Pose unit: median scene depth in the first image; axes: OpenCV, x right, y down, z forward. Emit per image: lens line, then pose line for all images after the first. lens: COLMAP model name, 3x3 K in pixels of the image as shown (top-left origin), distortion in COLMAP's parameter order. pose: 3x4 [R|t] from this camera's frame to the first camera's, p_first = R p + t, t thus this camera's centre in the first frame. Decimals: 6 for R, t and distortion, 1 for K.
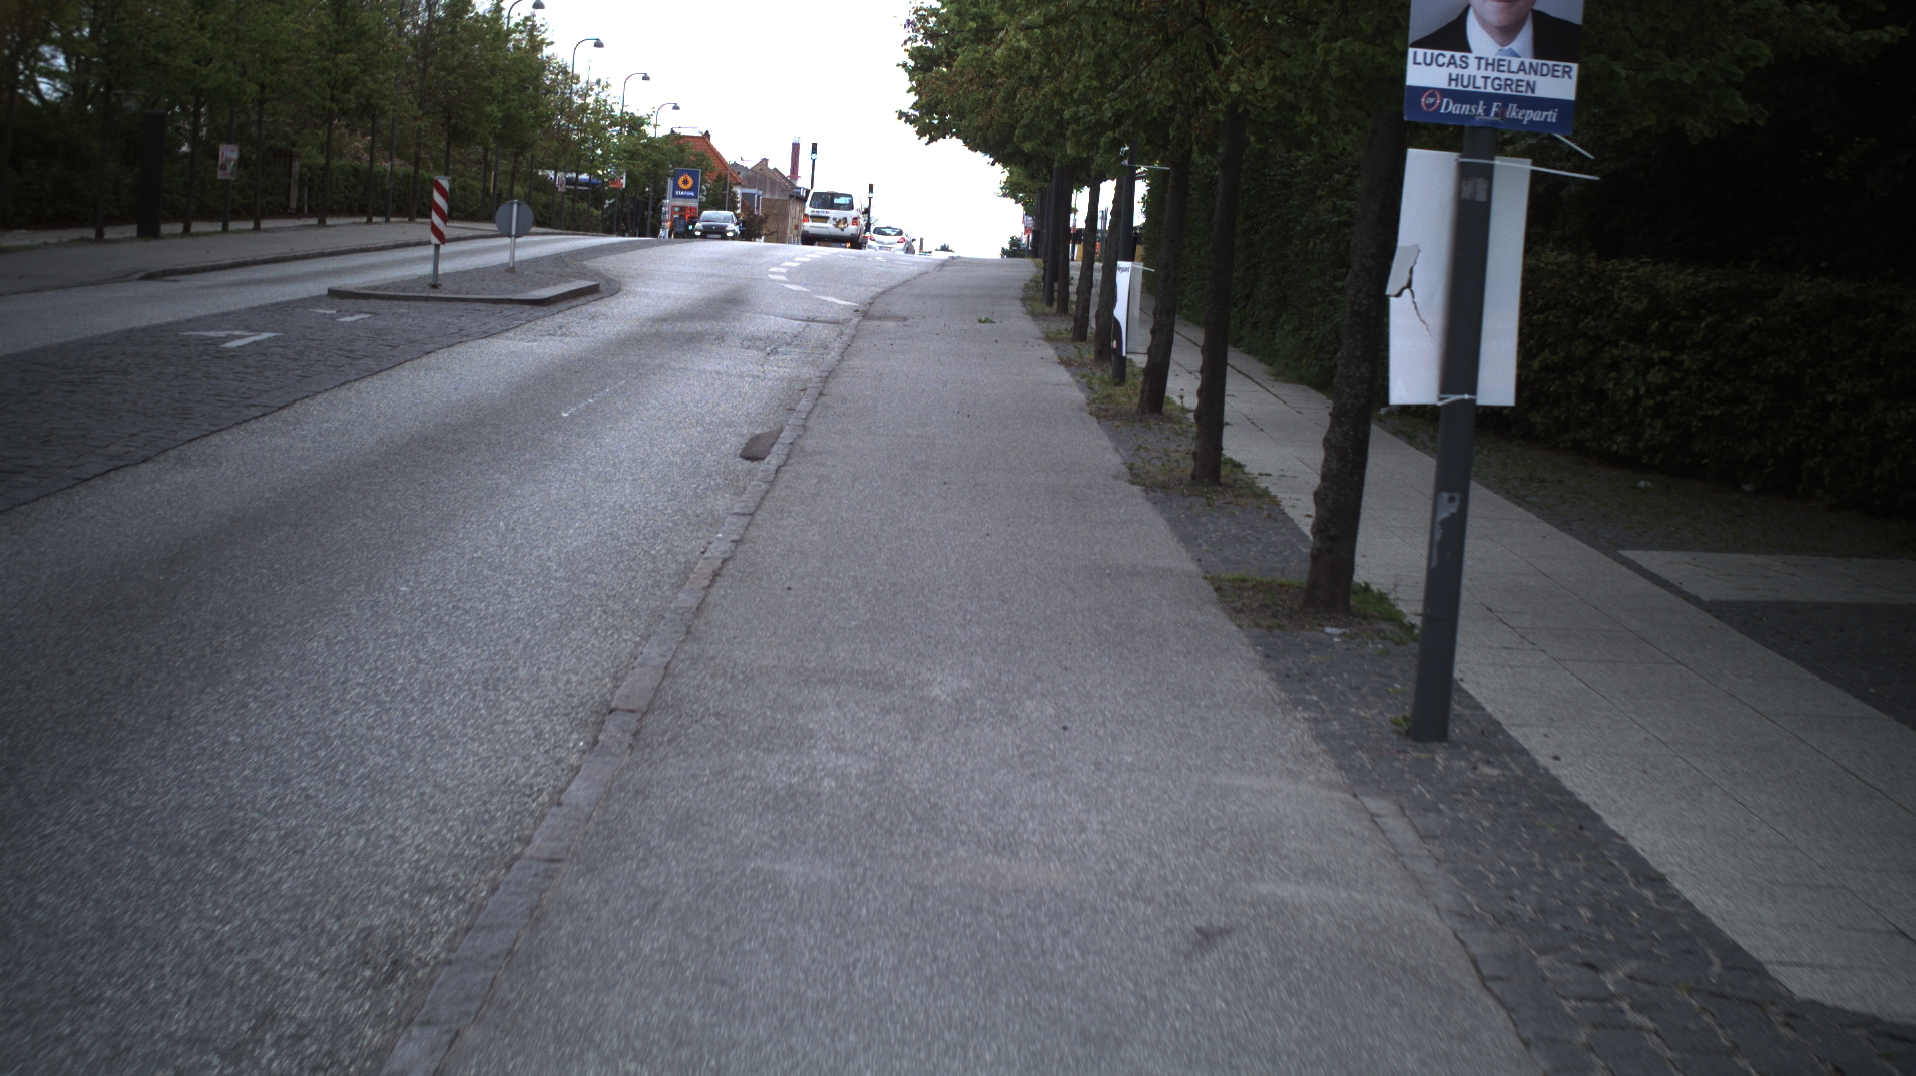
lens RADIAL K [[3387.4, 0, 958.0], [0, 3387.4, 538.0], [0, 0, 1]] dist [-0.303364, 0.394425]
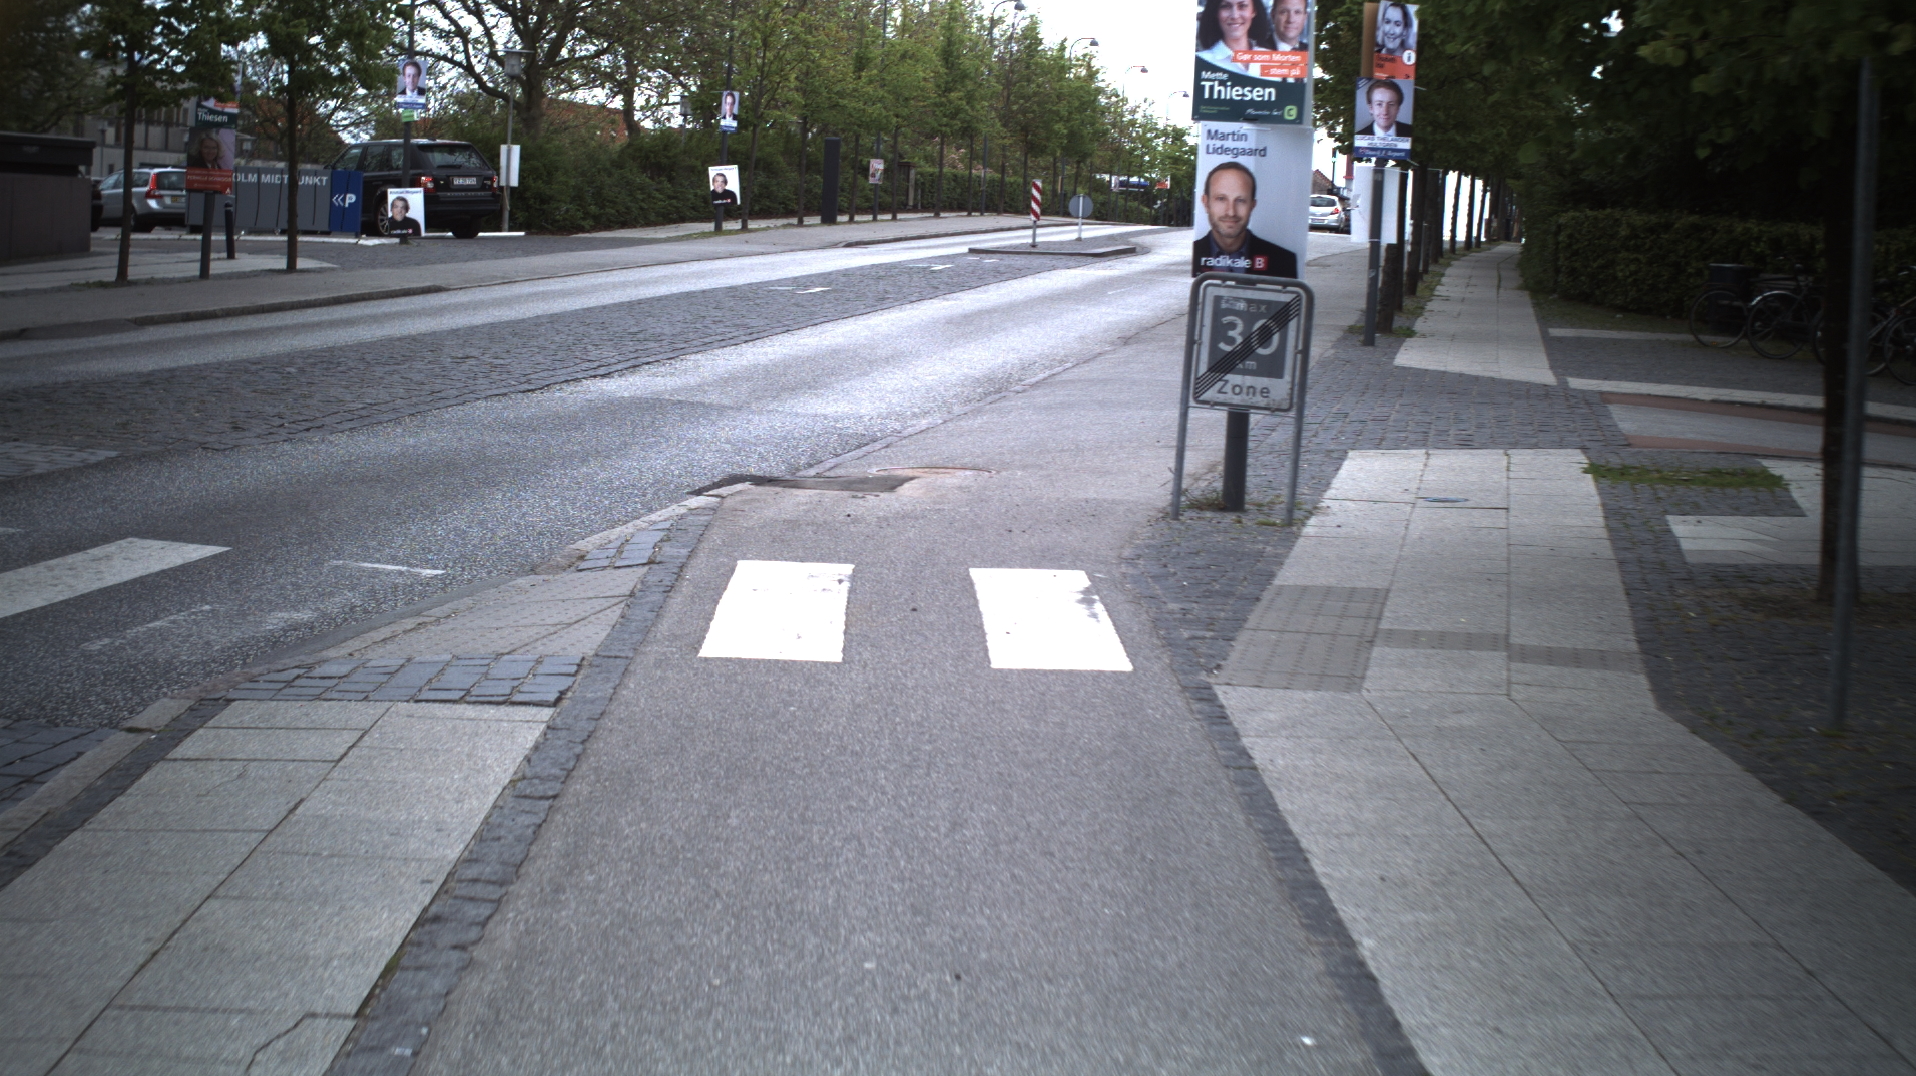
lens RADIAL K [[3387.4, 0, 958.0], [0, 3387.4, 538.0], [0, 0, 1]] dist [-0.303364, 0.394425]
pose [[0.986275, -0.004072, -0.165061, 0.082851], [0.003962, 0.999992, -0.000995, 0.071682], [0.165063, 0.000327, 0.986283, -0.659724]]
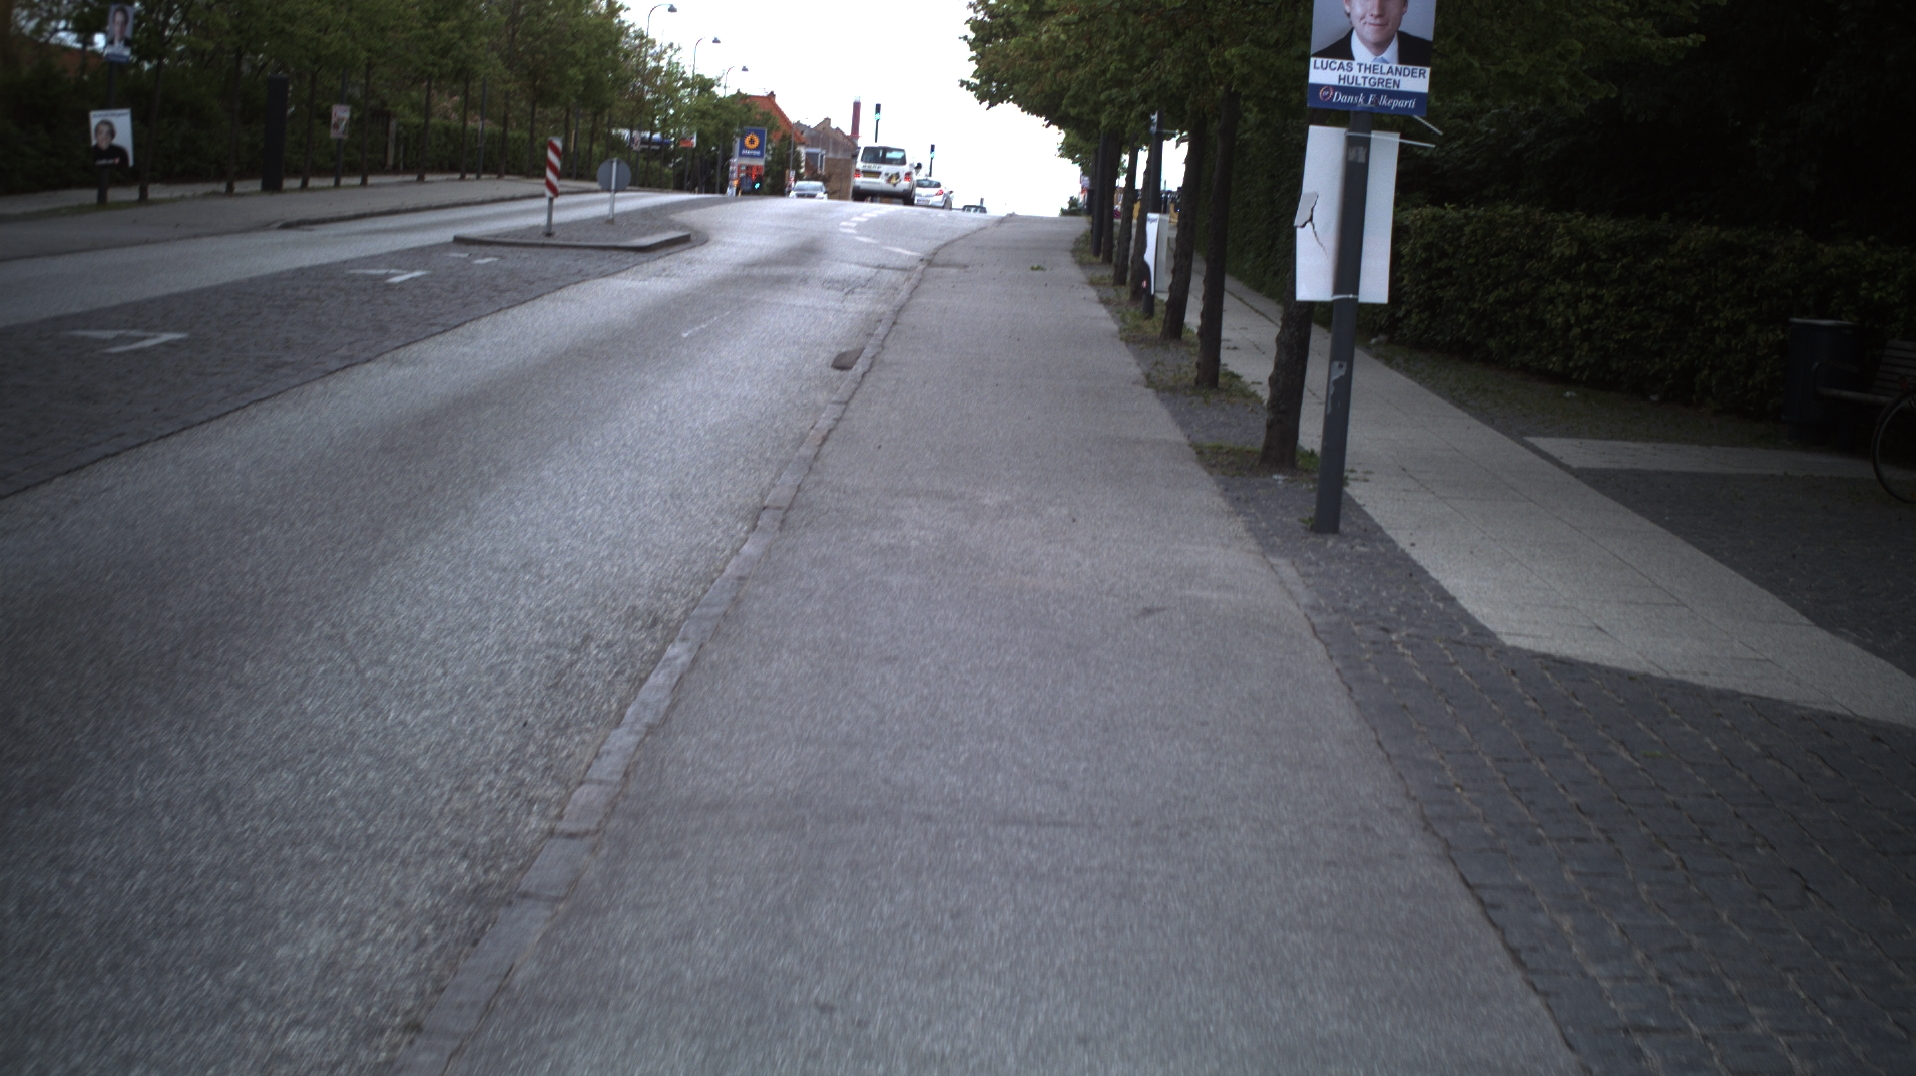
lens RADIAL K [[3387.4, 0, 958.0], [0, 3387.4, 538.0], [0, 0, 1]] dist [-0.303364, 0.394425]
pose [[0.999834, 0.005546, -0.017351, 0.001936], [-0.005342, 0.999916, 0.011784, 0.013327], [0.017415, -0.011689, 0.999780, -0.133035]]
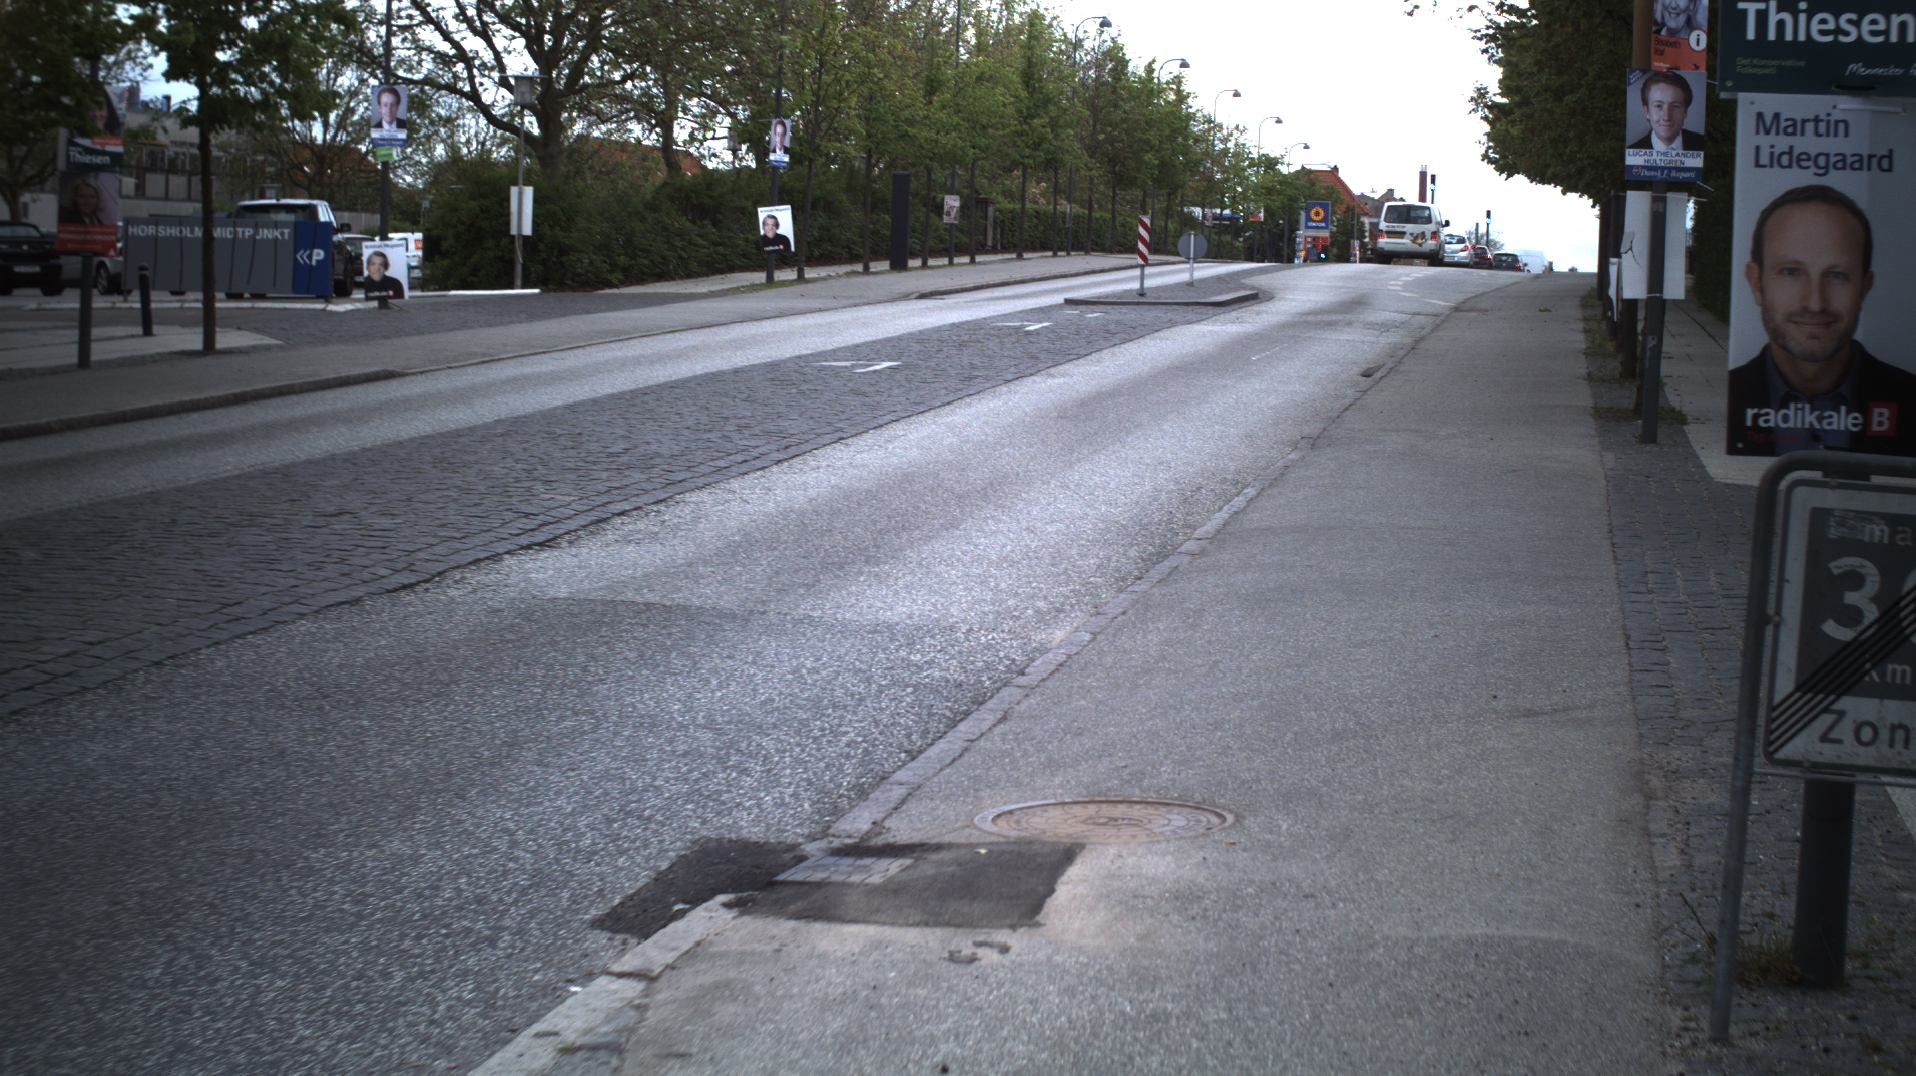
lens RADIAL K [[3387.4, 0, 958.0], [0, 3387.4, 538.0], [0, 0, 1]] dist [-0.303364, 0.394425]
pose [[0.982011, -0.023408, -0.187368, 0.029833], [0.021576, 0.999697, -0.011814, 0.041555], [0.187588, 0.007559, 0.982219, -0.397577]]
